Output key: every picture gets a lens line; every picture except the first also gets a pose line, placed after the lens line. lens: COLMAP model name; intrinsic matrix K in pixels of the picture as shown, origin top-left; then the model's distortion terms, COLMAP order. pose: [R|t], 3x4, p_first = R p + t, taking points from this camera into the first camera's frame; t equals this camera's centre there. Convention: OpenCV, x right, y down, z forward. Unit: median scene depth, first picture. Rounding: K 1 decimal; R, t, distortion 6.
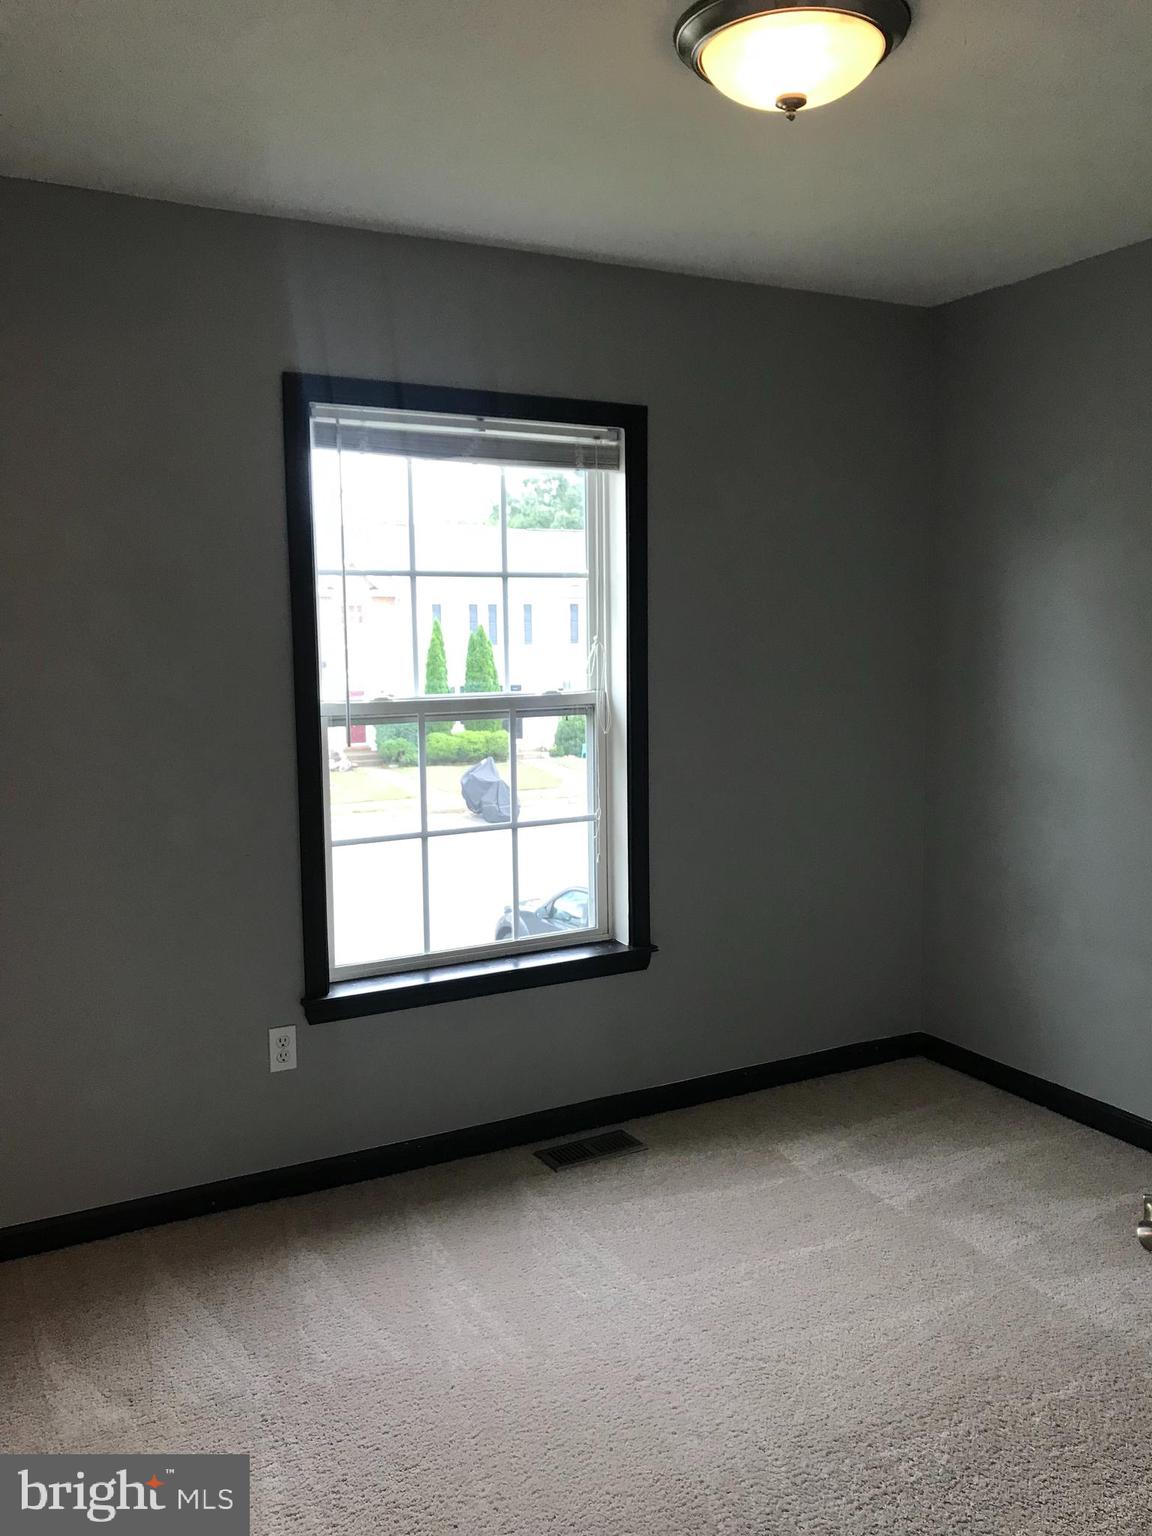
lens RADIAL K [[1258.3, 0, 580.5], [0, 1258.3, 762.5], [0, 0, 1]] dist [0.013721, 0.002123]
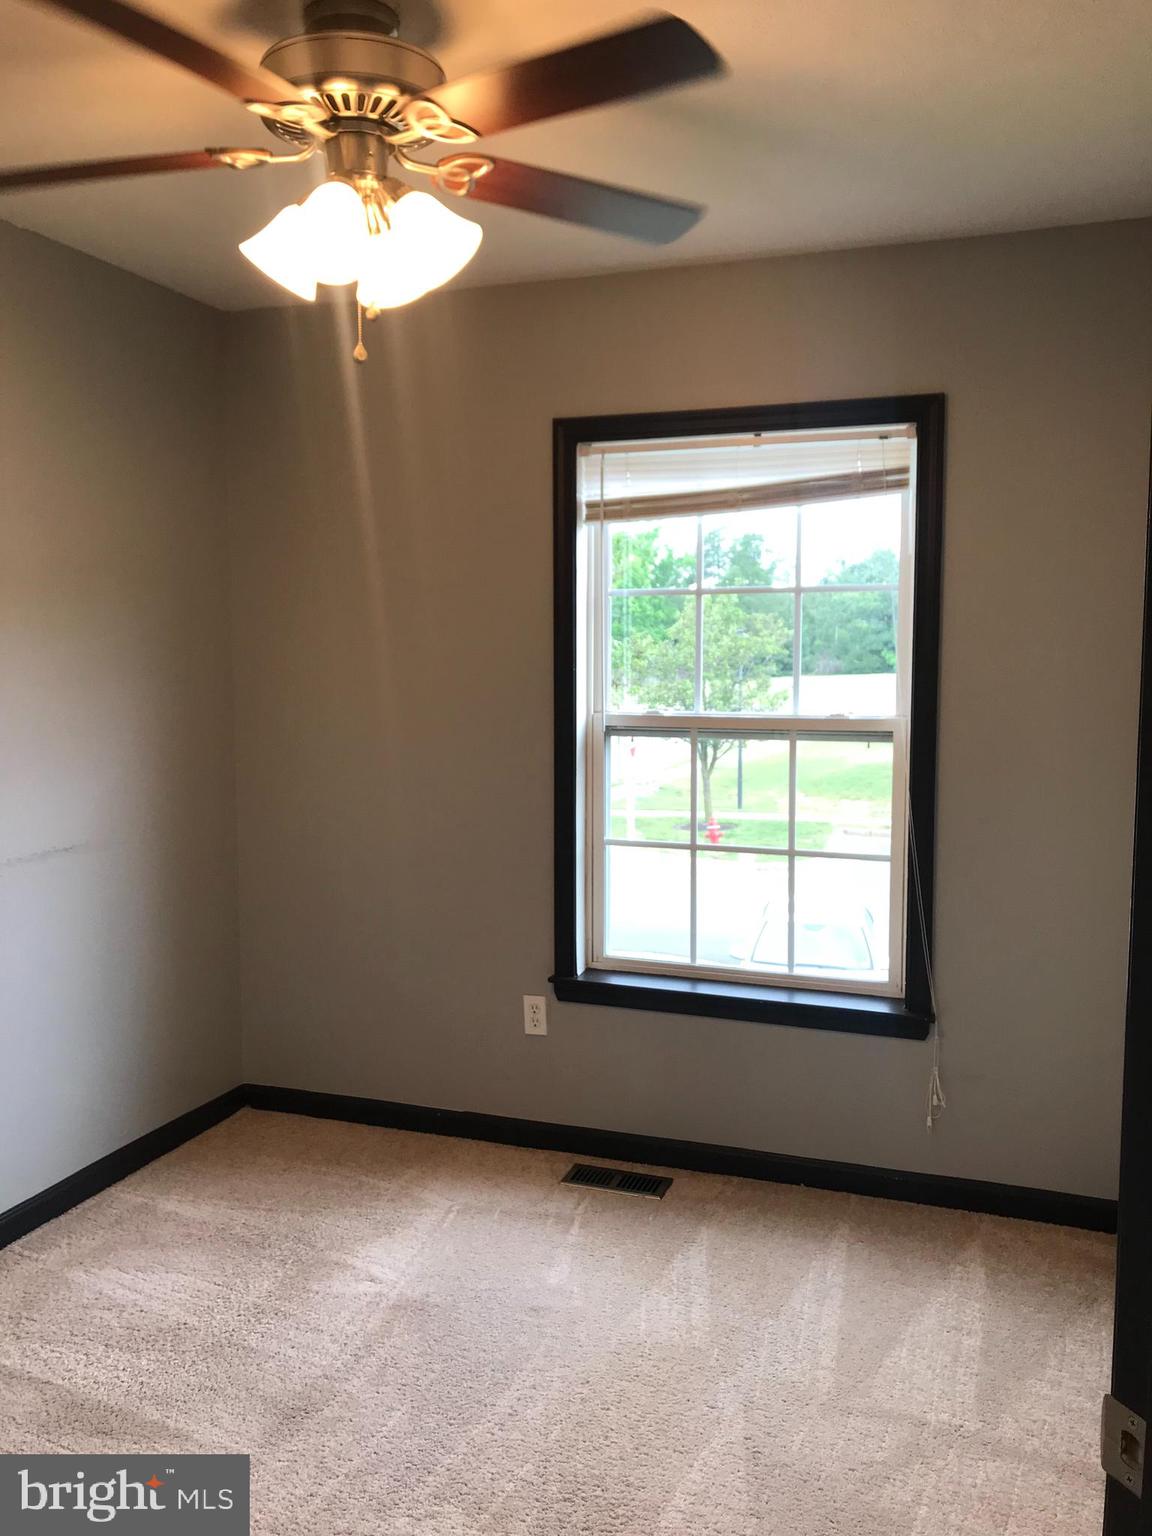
lens RADIAL K [[1258.3, 0, 580.5], [0, 1258.3, 762.5], [0, 0, 1]] dist [0.013721, 0.002123]
pose [[0.633962, 0.090042, -0.768104, 0.630959], [-0.077189, 0.995607, 0.053003, -0.063544], [0.769502, 0.025687, 0.638127, 0.287513]]
